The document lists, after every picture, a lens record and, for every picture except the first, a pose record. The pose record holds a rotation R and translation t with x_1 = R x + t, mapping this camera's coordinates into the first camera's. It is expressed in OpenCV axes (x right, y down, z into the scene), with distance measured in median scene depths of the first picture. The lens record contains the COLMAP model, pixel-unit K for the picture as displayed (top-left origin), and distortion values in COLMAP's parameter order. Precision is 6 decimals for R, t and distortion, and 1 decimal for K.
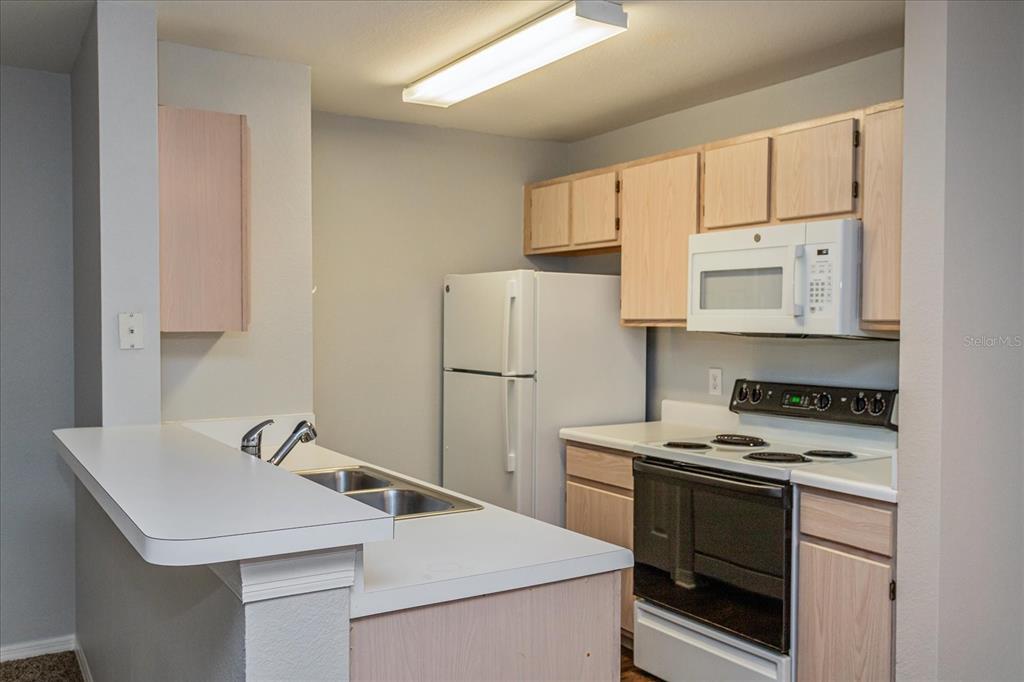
lens RADIAL K [[875.4, 0, 513.4], [0, 875.4, 344.3], [0, 0, 1]] dist [0.001641, 0.003540]
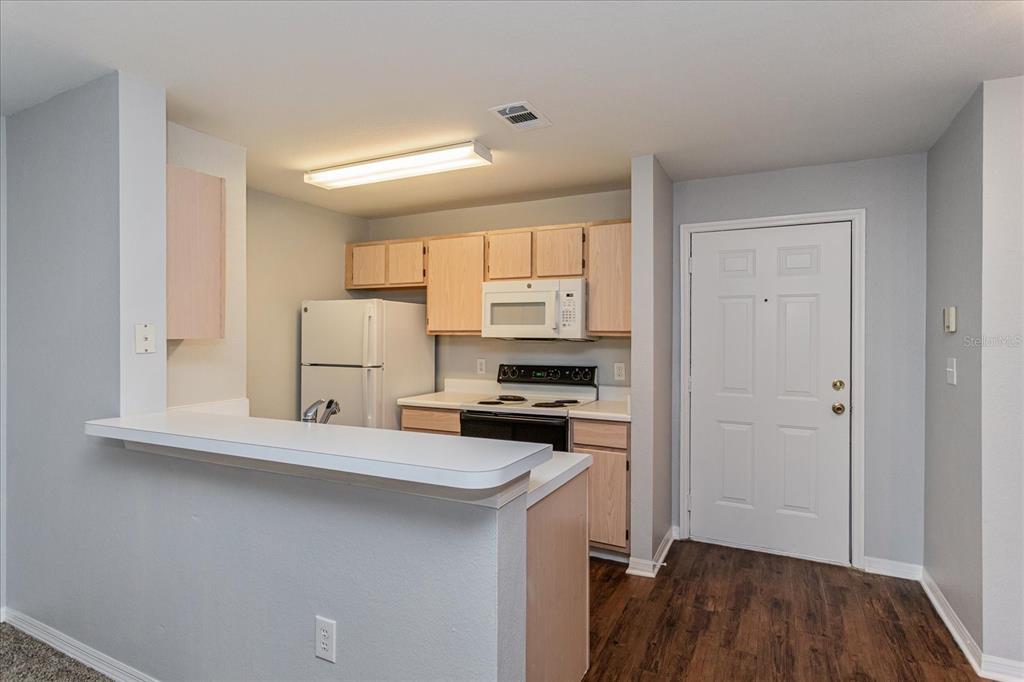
lens RADIAL K [[536.6, 0, 508.9], [0, 536.6, 334.7], [0, 0, 1]] dist [-0.001191, 0.002118]
pose [[0.856538, -0.002029, 0.516080, -0.322369], [0.013998, 0.999716, -0.019302, 0.001243], [-0.515895, 0.023758, 0.856323, 0.062389]]
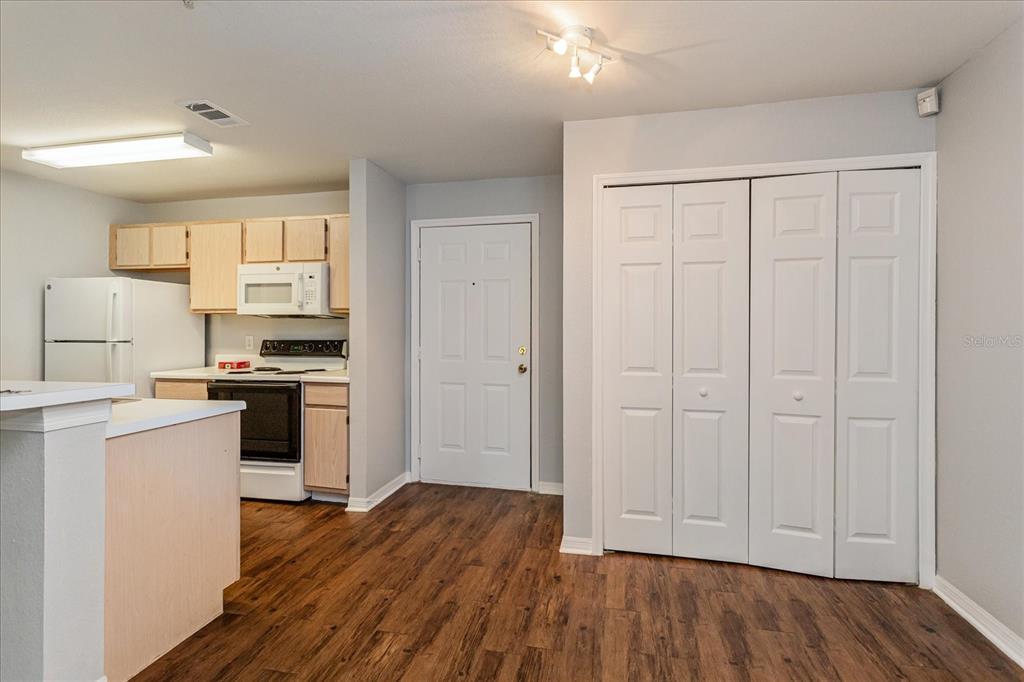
lens RADIAL K [[488.1, 0, 509.3], [0, 488.1, 328.9], [0, 0, 1]] dist [0.002822, 0.002662]
pose [[0.709968, -0.004952, 0.704217, -0.139148], [0.019623, 0.999726, -0.012753, 0.043911], [-0.703961, 0.022873, 0.709871, -0.187398]]
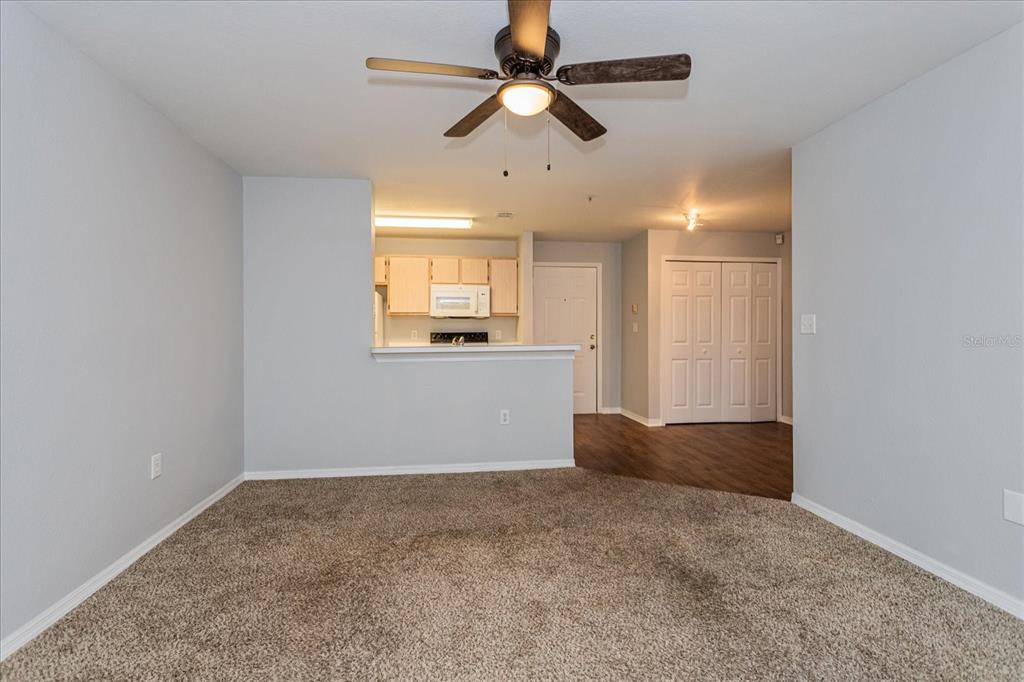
lens RADIAL K [[488.1, 0, 514.2], [0, 488.1, 325.9], [0, 0, 1]] dist [0.002822, 0.002662]
pose [[0.408343, -0.000756, 0.912828, -1.300987], [0.026553, 0.999586, -0.011050, 0.047808], [-0.912442, 0.028751, 0.408195, 0.044284]]
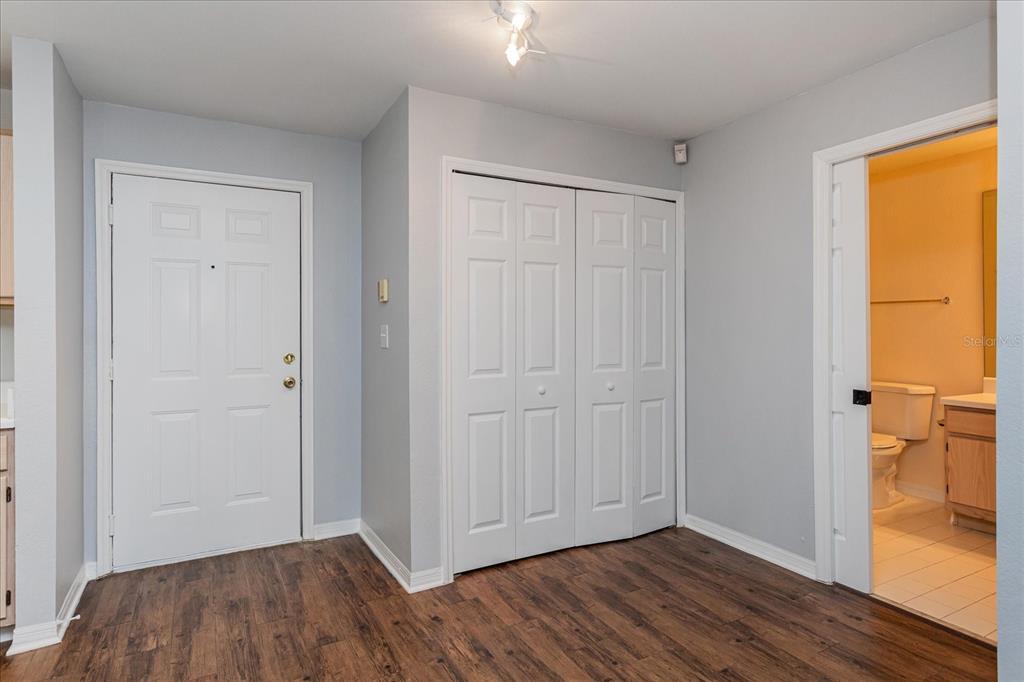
lens RADIAL K [[570.9, 0, 517.7], [0, 570.9, 325.4], [0, 0, 1]] dist [0.002425, 0.002020]
pose [[0.057900, -0.001684, 0.998321, -0.297578], [0.031244, 0.999512, -0.000126, 0.034952], [-0.997833, 0.031199, 0.057924, 0.122169]]
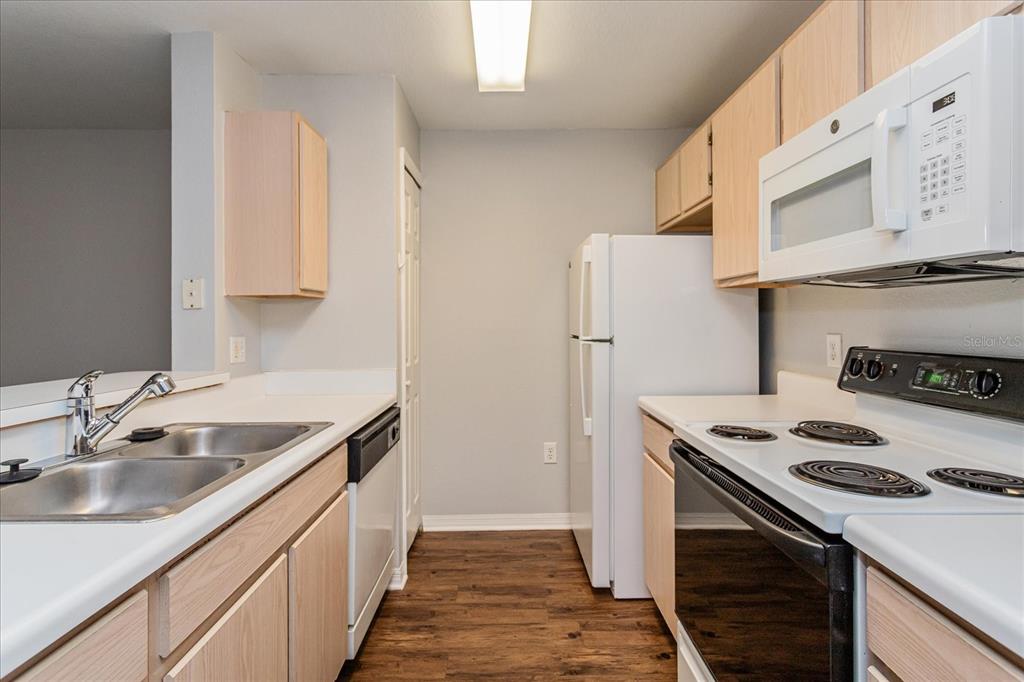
lens RADIAL K [[488.1, 0, 515.3], [0, 488.1, 316.2], [0, 0, 1]] dist [0.002822, 0.002662]
pose [[0.853933, -0.015346, -0.520156, 0.252192], [-0.002177, 0.999451, -0.033059, 0.031327], [0.520378, 0.029363, 0.853431, 0.545117]]
